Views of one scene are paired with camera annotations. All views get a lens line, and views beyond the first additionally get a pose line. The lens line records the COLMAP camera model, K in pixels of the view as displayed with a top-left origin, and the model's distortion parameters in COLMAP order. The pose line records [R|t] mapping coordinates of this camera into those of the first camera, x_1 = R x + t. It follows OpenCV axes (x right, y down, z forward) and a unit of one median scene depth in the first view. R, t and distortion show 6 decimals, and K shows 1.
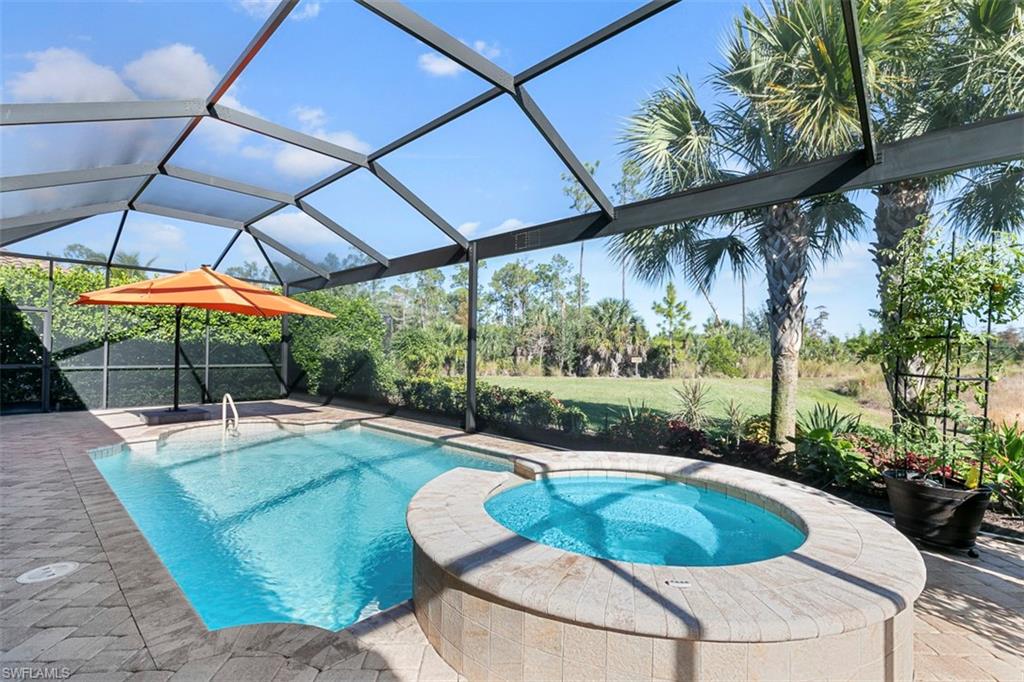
lens RADIAL K [[468.1, 0, 512.0], [0, 468.1, 341.0], [0, 0, 1]] dist [0.001805, 0.000118]
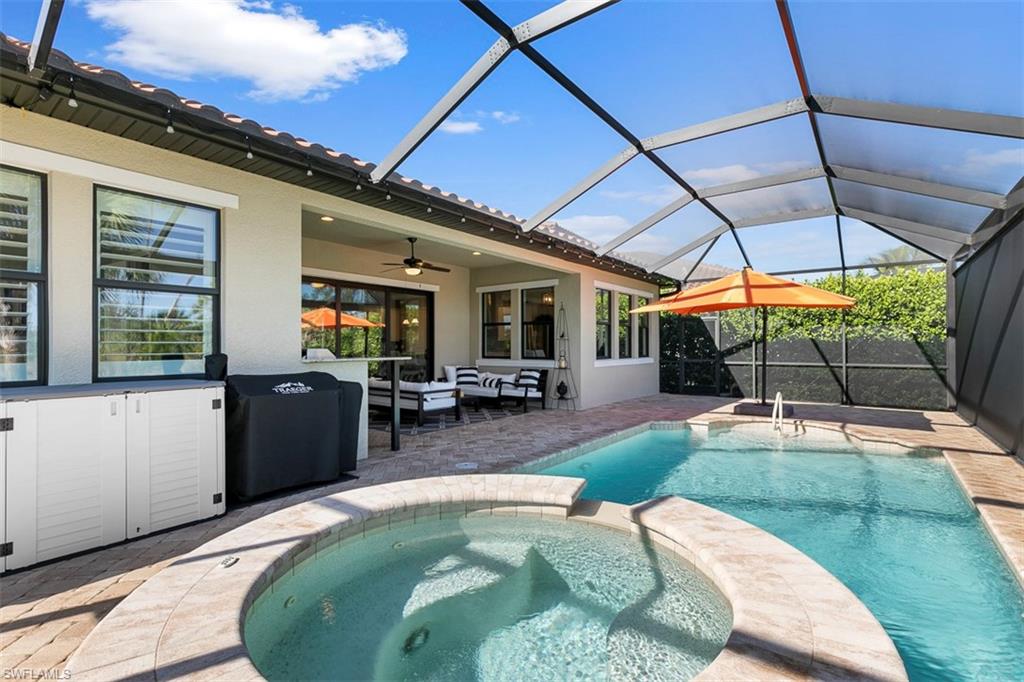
lens RADIAL K [[485.7, 0, 512.0], [0, 485.7, 341.0], [0, 0, 1]] dist [0.002937, 0.000191]
pose [[0.115948, -0.021106, -0.993031, 0.307782], [0.024298, 0.999535, -0.018407, 0.010066], [0.992958, -0.021995, 0.116407, 0.304158]]
